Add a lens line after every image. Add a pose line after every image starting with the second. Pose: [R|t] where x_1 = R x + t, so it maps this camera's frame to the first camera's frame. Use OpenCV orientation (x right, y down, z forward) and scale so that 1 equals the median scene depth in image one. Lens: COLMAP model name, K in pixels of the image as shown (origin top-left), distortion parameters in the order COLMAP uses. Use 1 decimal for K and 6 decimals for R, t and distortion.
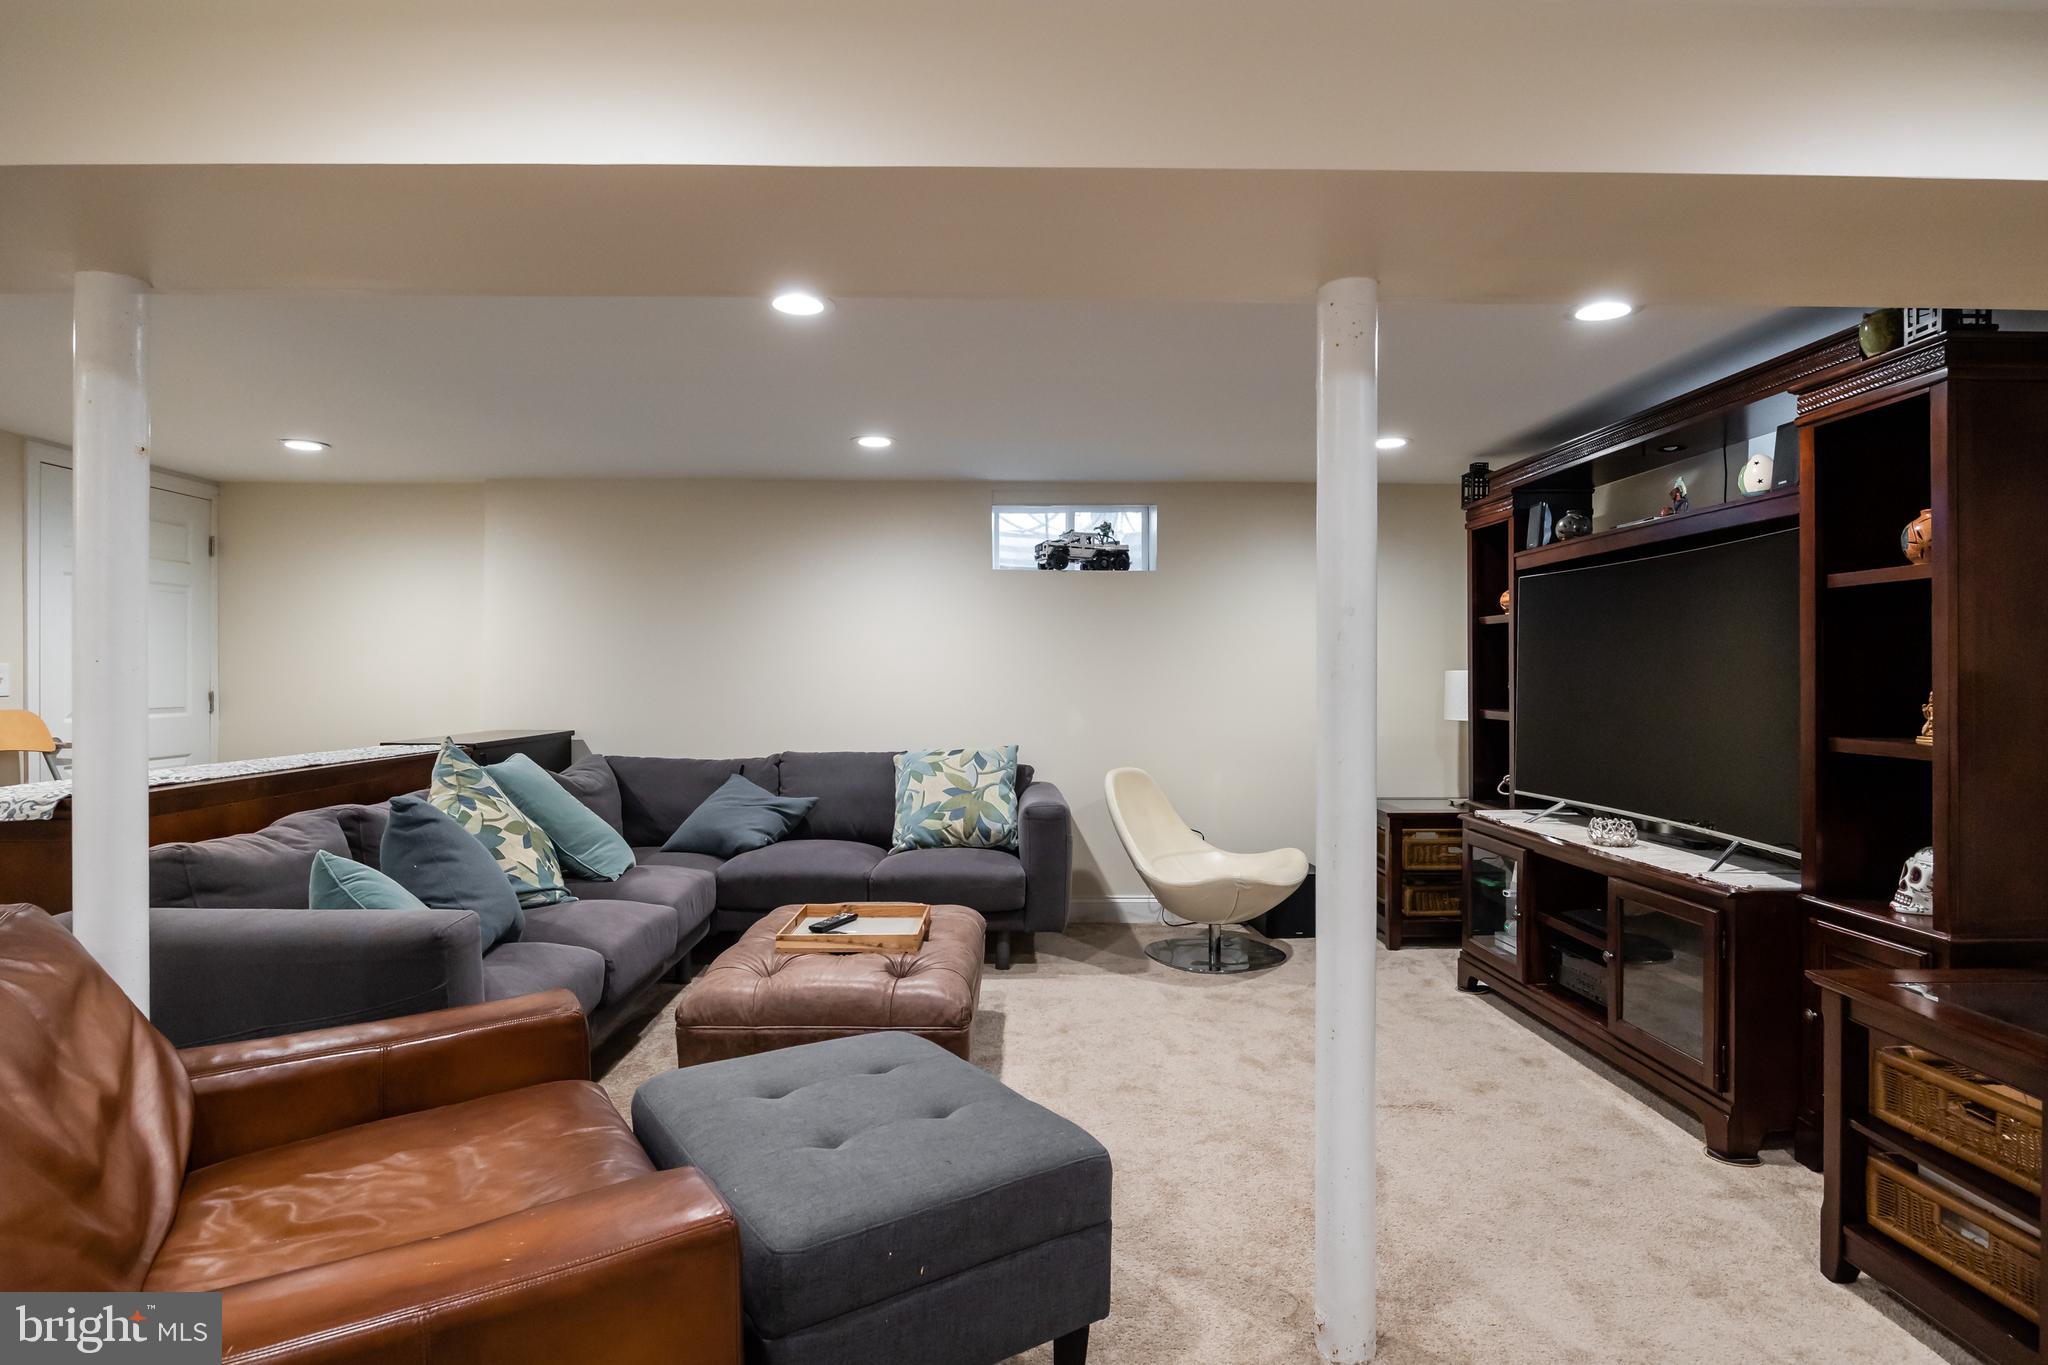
lens RADIAL K [[1078.0, 0, 1038.9], [0, 1078.0, 686.3], [0, 0, 1]] dist [-0.007380, -0.001960]
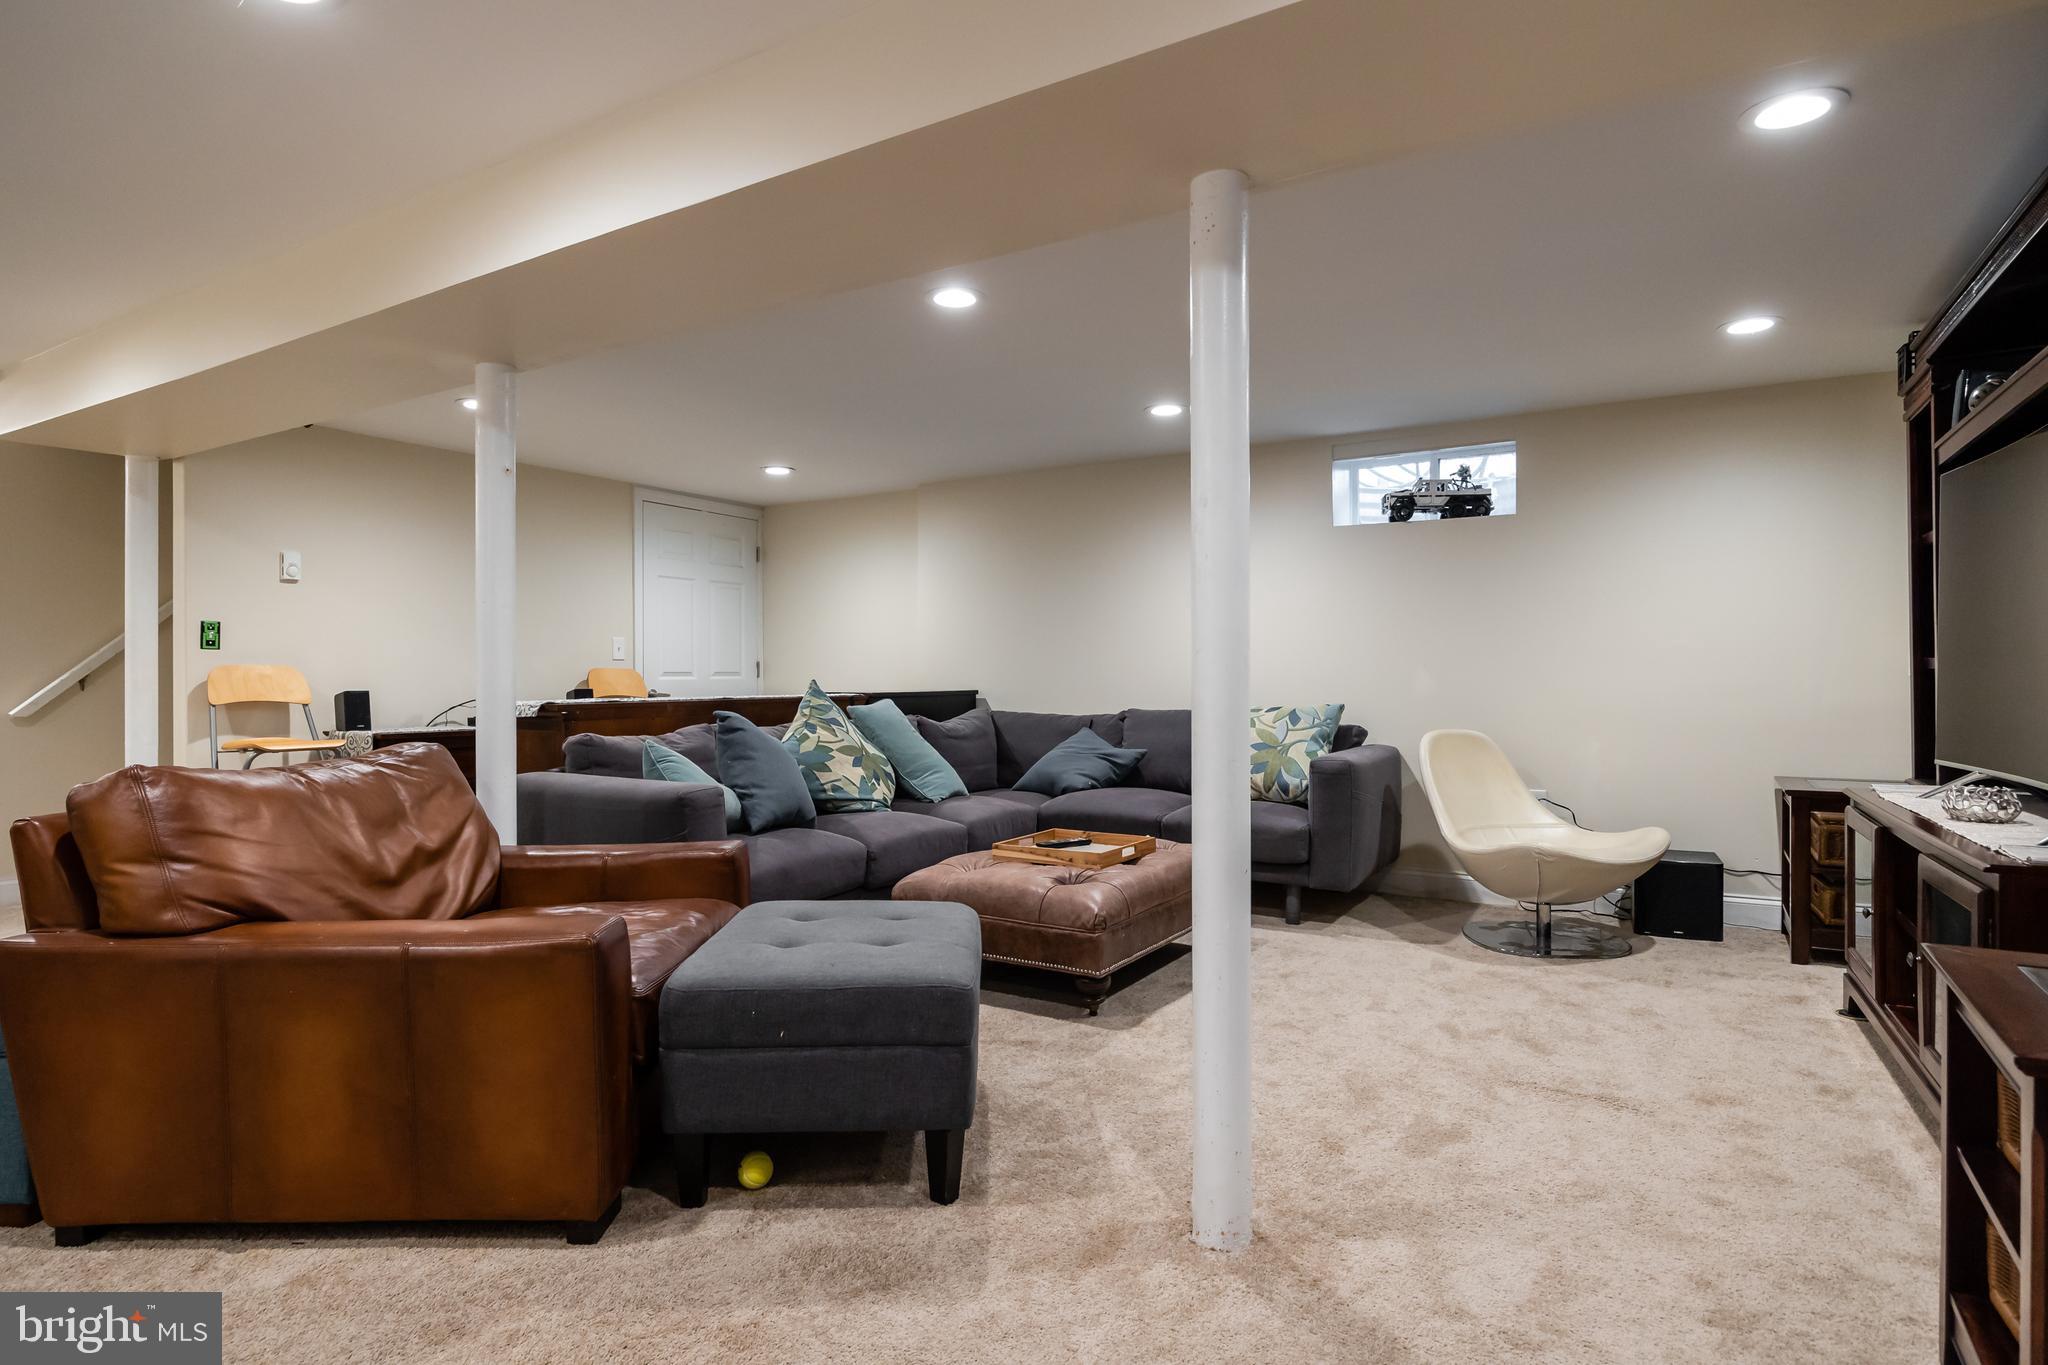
lens RADIAL K [[1078.0, 0, 989.0], [0, 1078.0, 674.2], [0, 0, 1]] dist [-0.007380, -0.001960]
pose [[0.841006, -0.003667, -0.541013, 0.262150], [-0.000100, 0.999976, -0.006932, 0.038353], [0.541025, 0.005884, 0.840986, 0.012789]]
